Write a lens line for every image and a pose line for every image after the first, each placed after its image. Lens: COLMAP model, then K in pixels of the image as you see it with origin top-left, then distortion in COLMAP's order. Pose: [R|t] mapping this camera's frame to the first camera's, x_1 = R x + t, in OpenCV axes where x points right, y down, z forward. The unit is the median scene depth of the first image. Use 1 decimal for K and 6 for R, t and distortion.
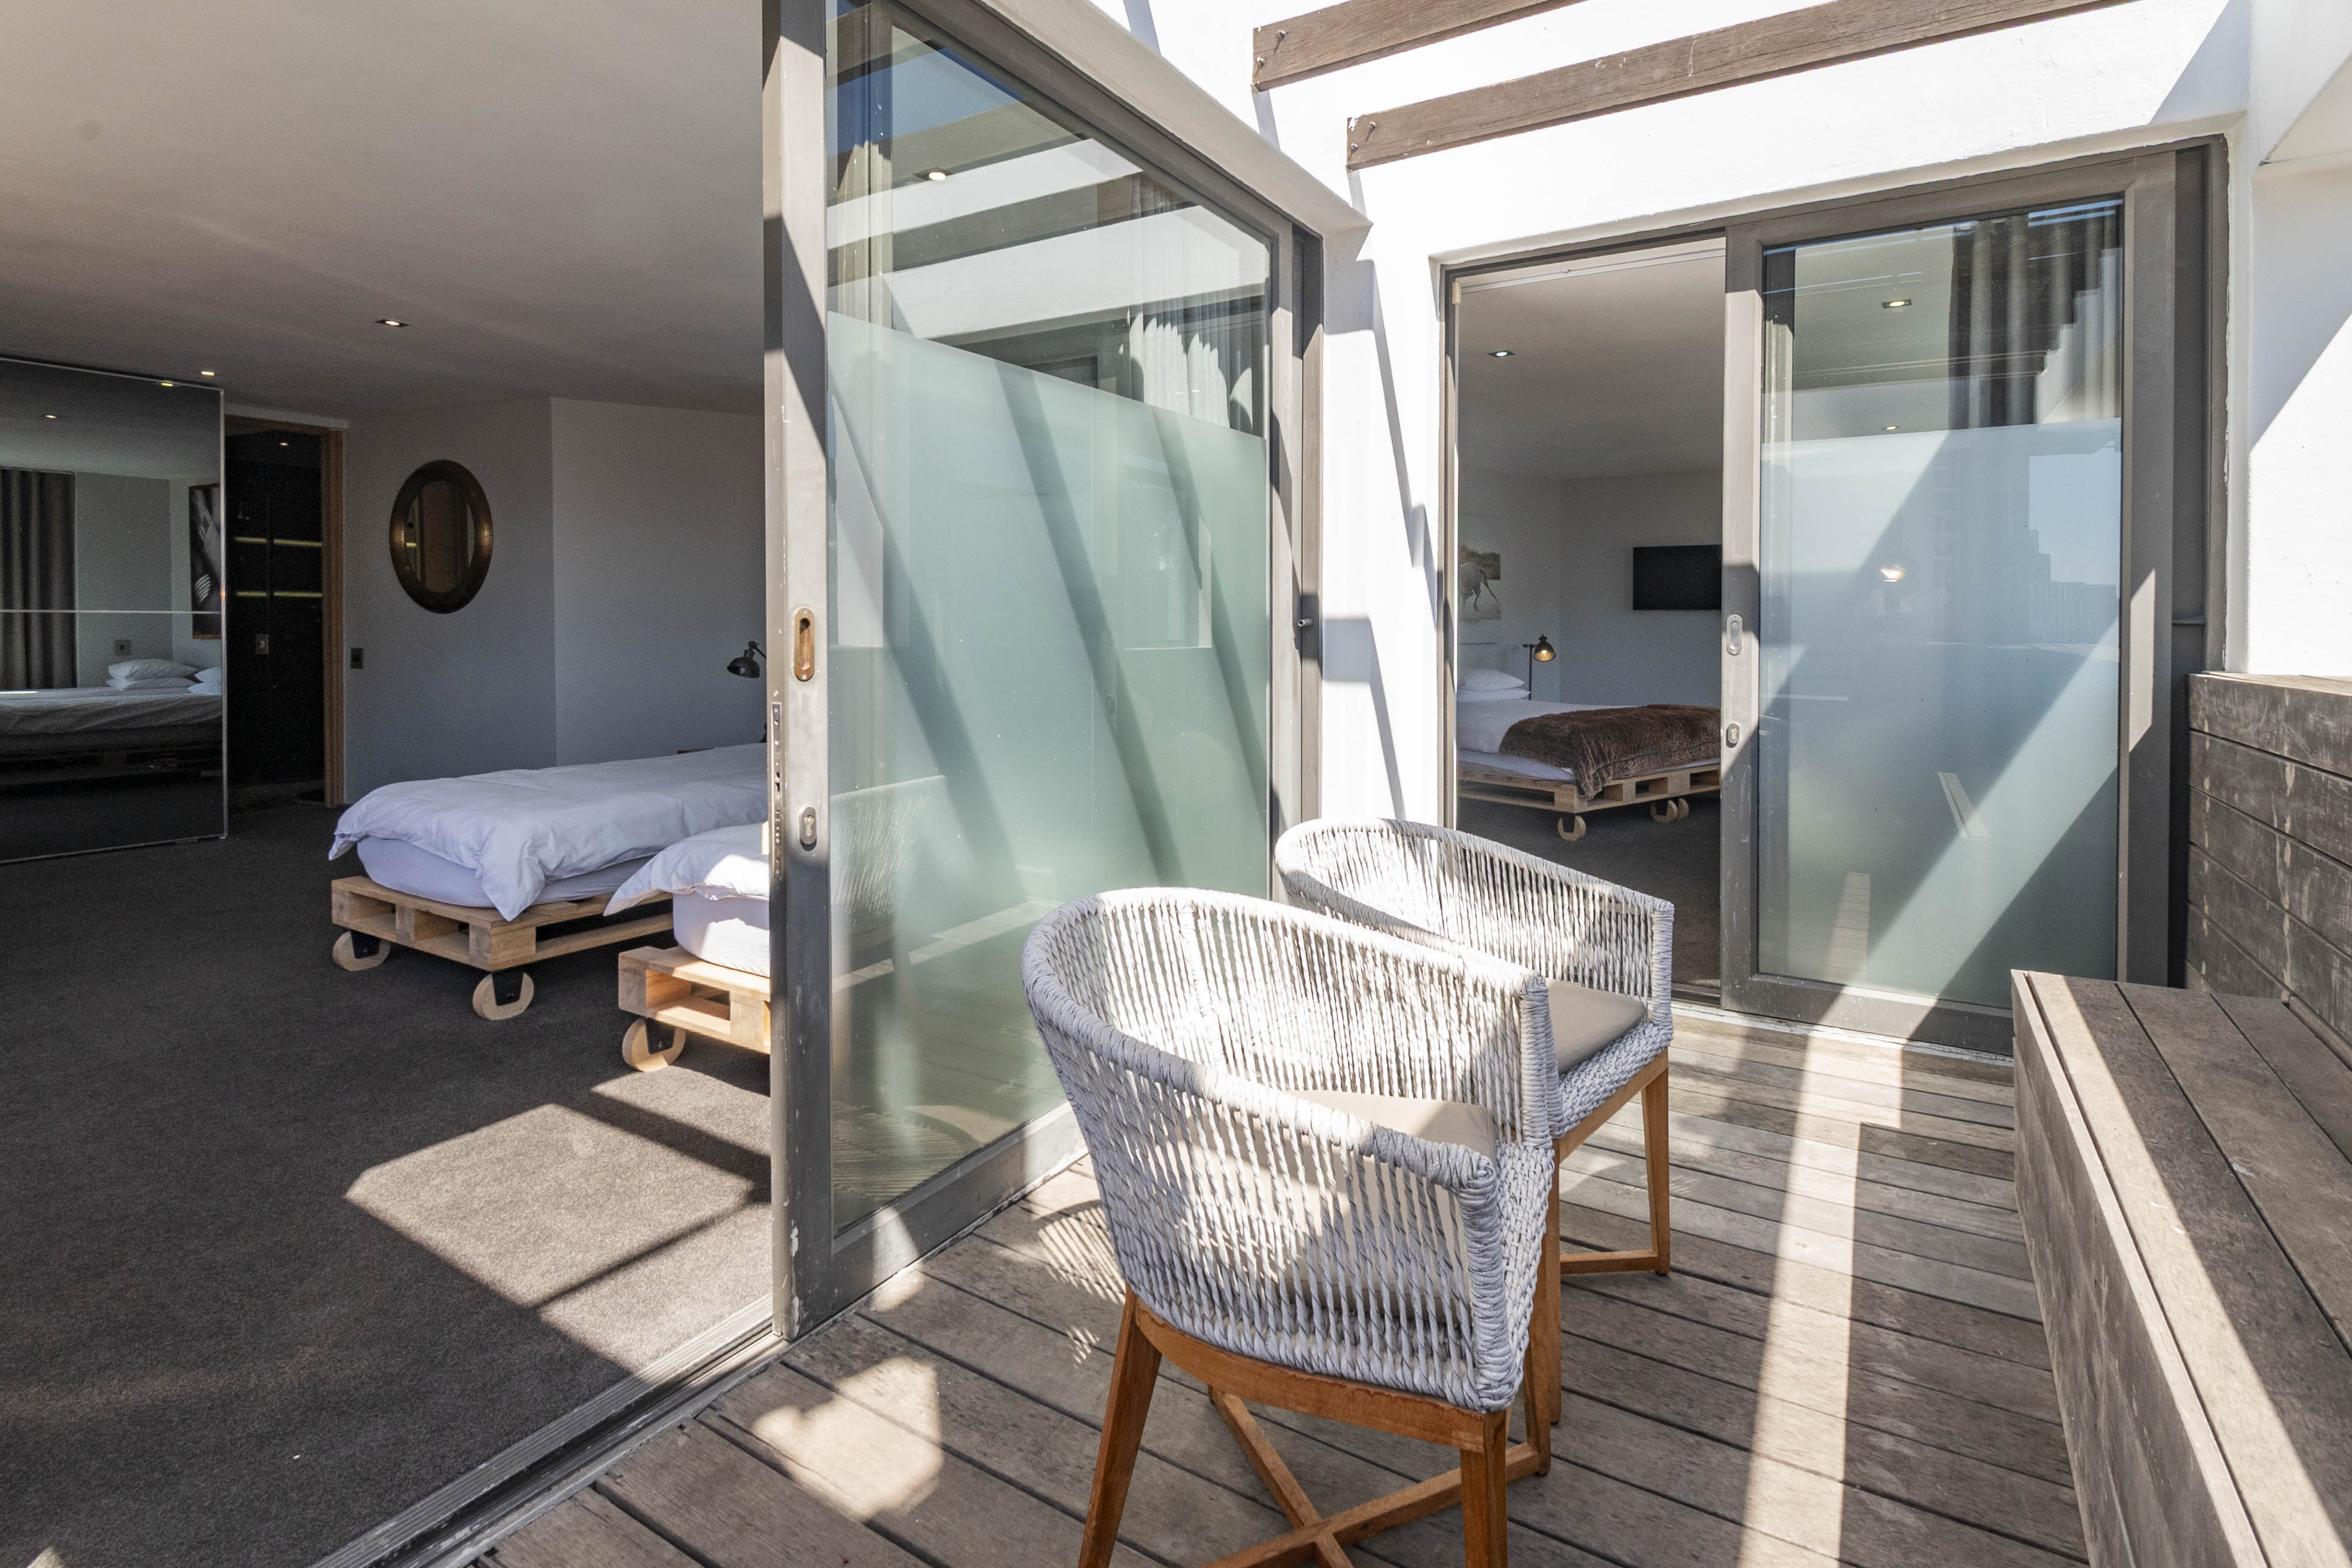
lens RADIAL K [[1030.5, 0, 1176.9], [0, 1030.5, 643.9], [0, 0, 1]] dist [-0.002221, -0.001166]
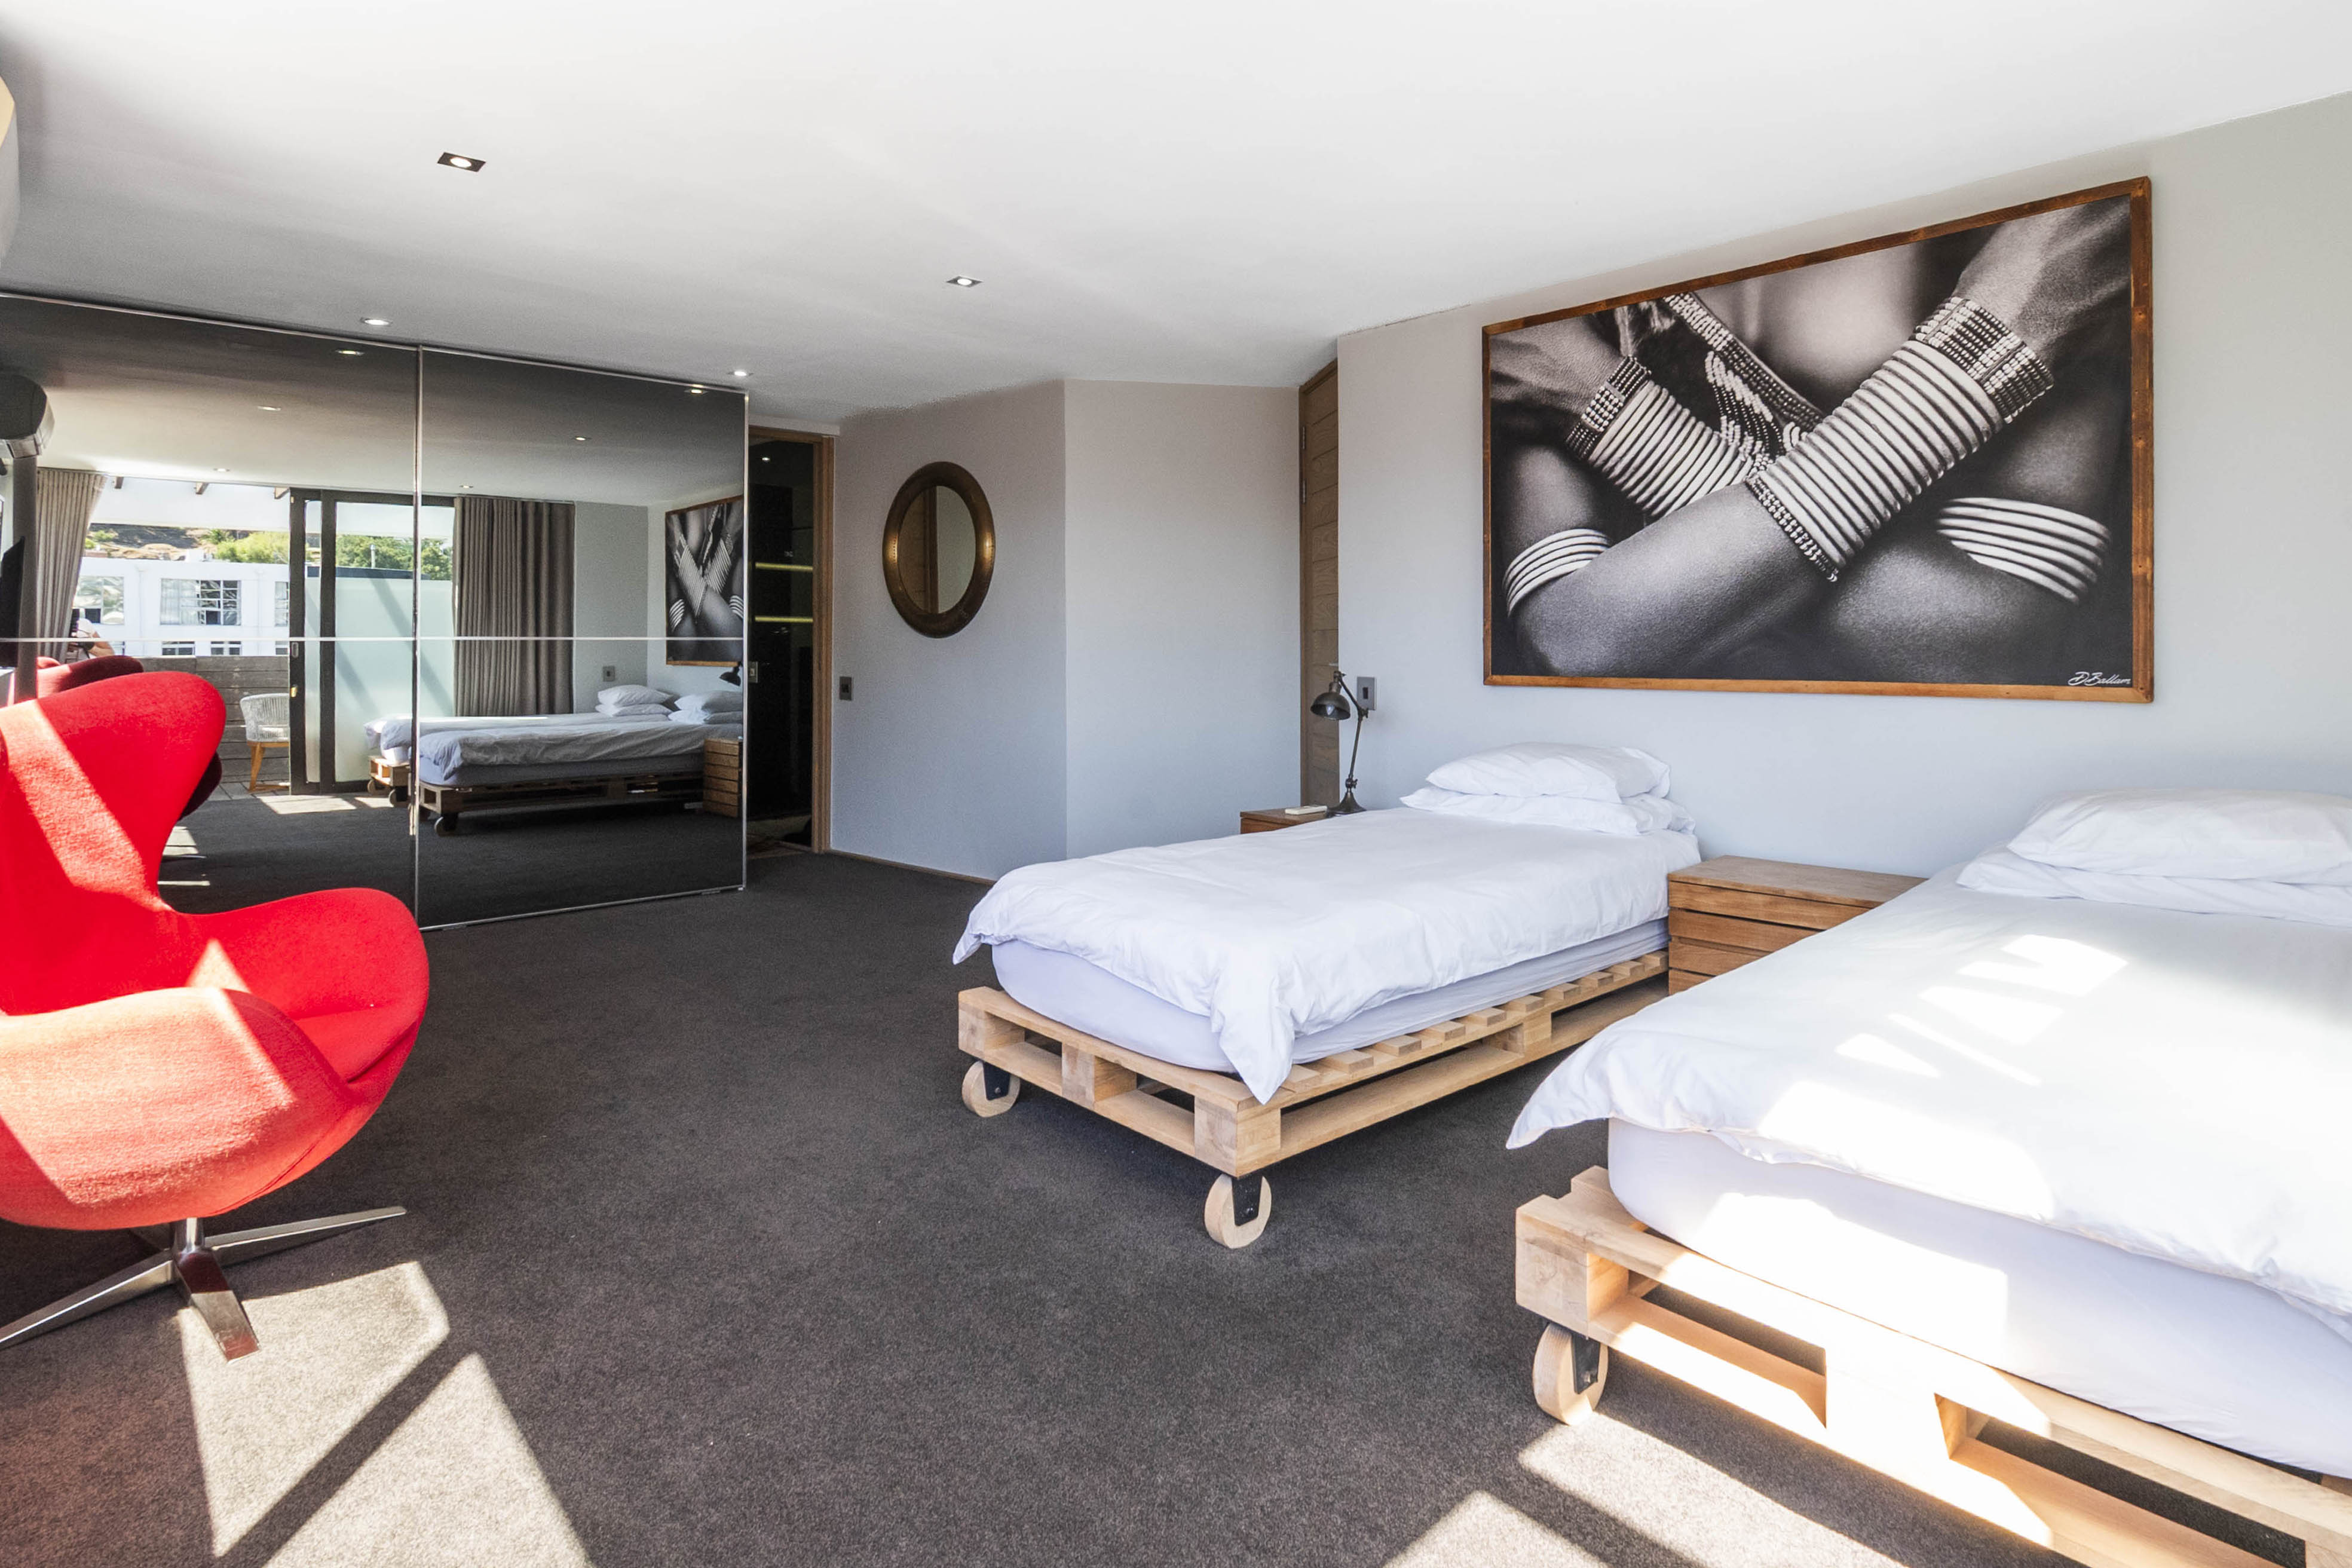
lens RADIAL K [[1038.3, 0, 1032.8], [0, 1038.3, 636.8], [0, 0, 1]] dist [0.001487, -0.000358]
pose [[0.947637, -0.005807, -0.319297, -0.512653], [-0.003345, 0.999599, -0.028108, -0.009372], [0.319333, 0.027704, 0.947238, 0.279989]]
